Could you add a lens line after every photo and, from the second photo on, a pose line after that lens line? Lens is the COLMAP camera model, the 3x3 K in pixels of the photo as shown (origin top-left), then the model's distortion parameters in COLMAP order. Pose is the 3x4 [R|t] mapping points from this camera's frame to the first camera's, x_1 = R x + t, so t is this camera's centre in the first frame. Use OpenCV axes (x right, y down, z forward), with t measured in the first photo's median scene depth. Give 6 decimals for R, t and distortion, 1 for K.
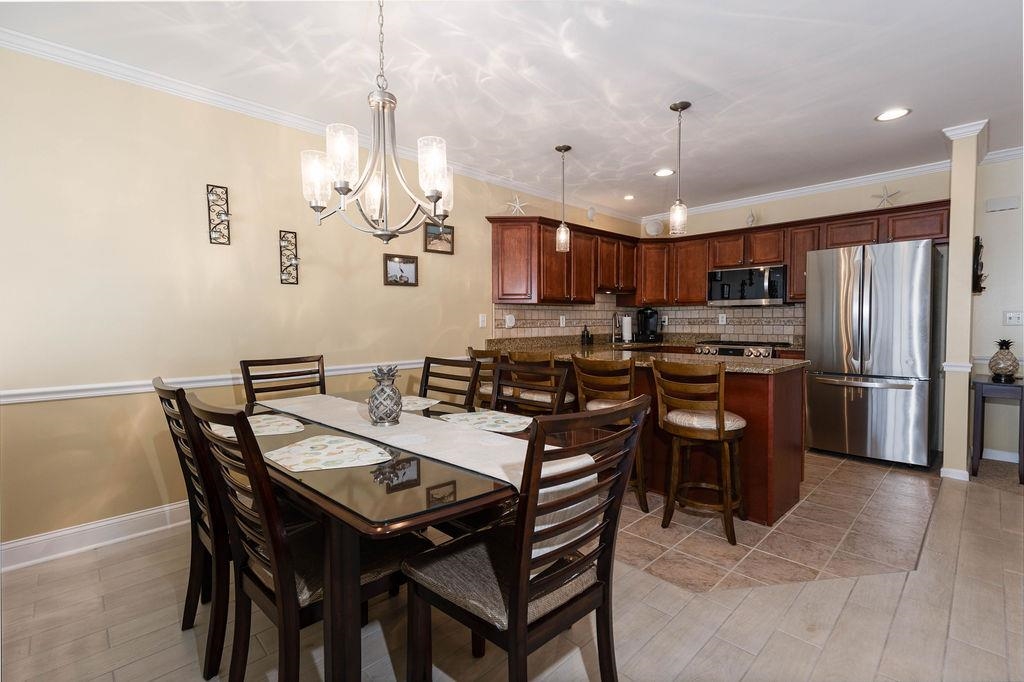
lens RADIAL K [[475.0, 0, 512.2], [0, 475.0, 339.6], [0, 0, 1]] dist [0.004807, -0.003097]
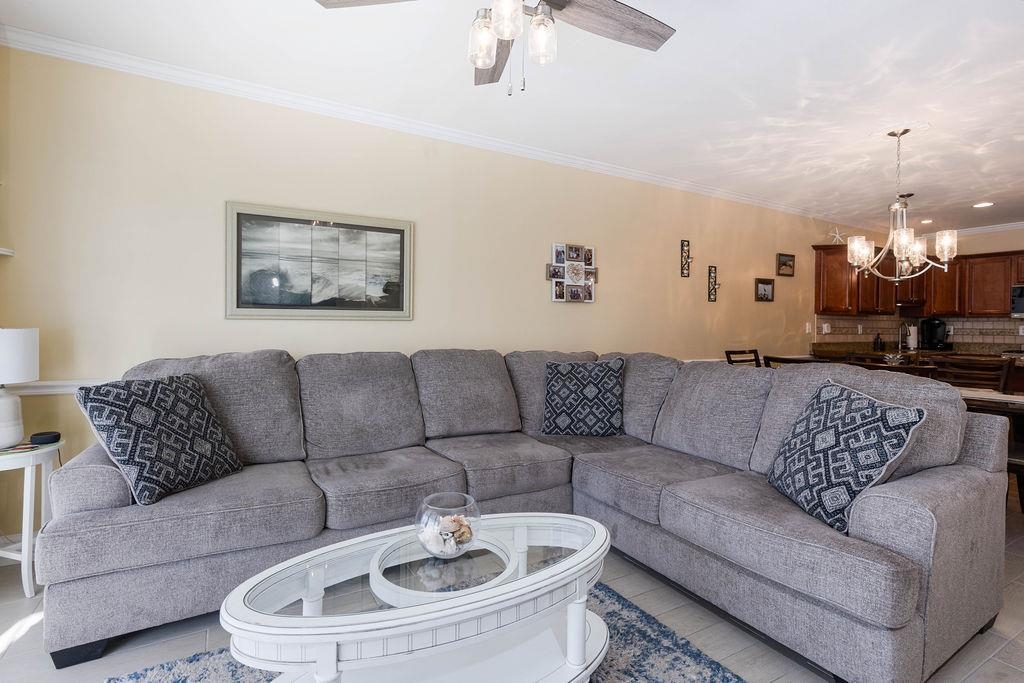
lens RADIAL K [[475.0, 0, 528.8], [0, 475.0, 324.0], [0, 0, 1]] dist [0.004807, -0.003097]
pose [[0.964033, 0.023353, -0.264755, -0.442508], [-0.032521, 0.999012, -0.030294, 0.013255], [0.263786, 0.037815, 0.963840, -0.416905]]
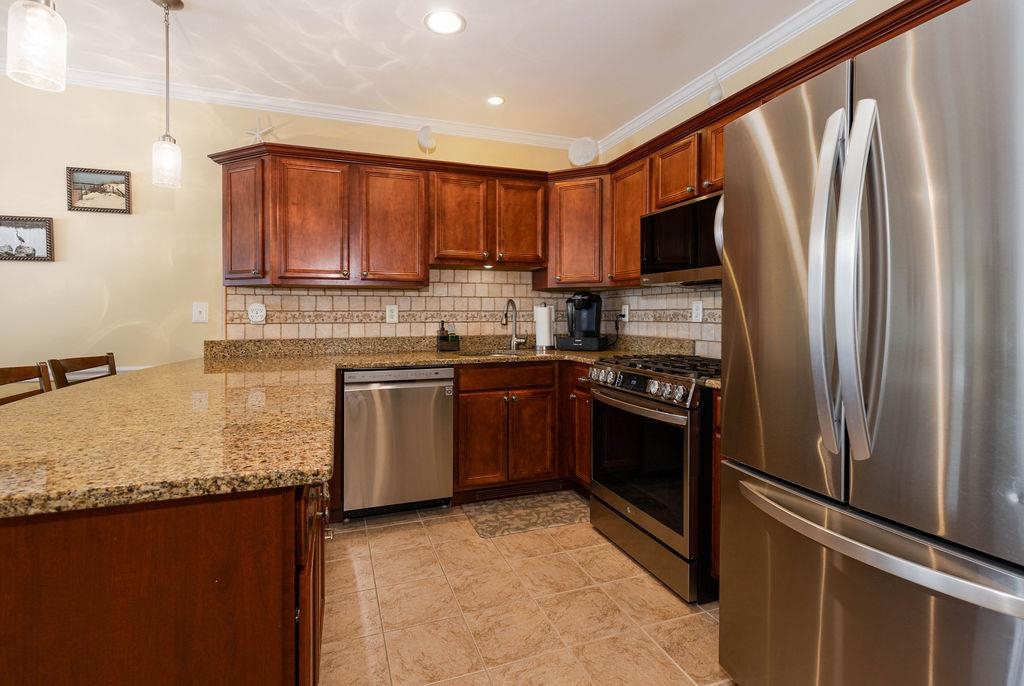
lens RADIAL K [[475.0, 0, 491.7], [0, 475.0, 320.1], [0, 0, 1]] dist [0.004807, -0.003097]
pose [[0.903716, 0.011268, -0.427984, 0.587464], [-0.022188, 0.999543, -0.020536, -0.023864], [0.427557, 0.028055, 0.903553, 0.573095]]
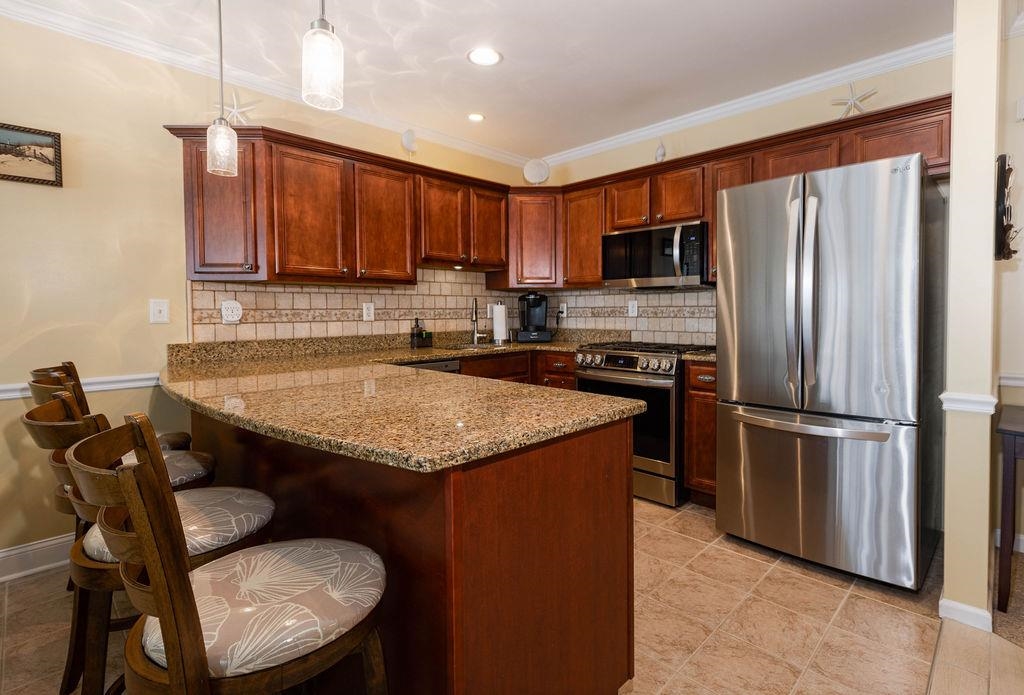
lens RADIAL K [[500.4, 0, 545.3], [0, 500.4, 326.6], [0, 0, 1]] dist [-0.003497, 0.001148]
pose [[0.998881, -0.000758, 0.047287, 0.364165], [0.001151, 0.999965, -0.008281, -0.015510], [-0.047280, 0.008327, 0.998847, 0.387461]]
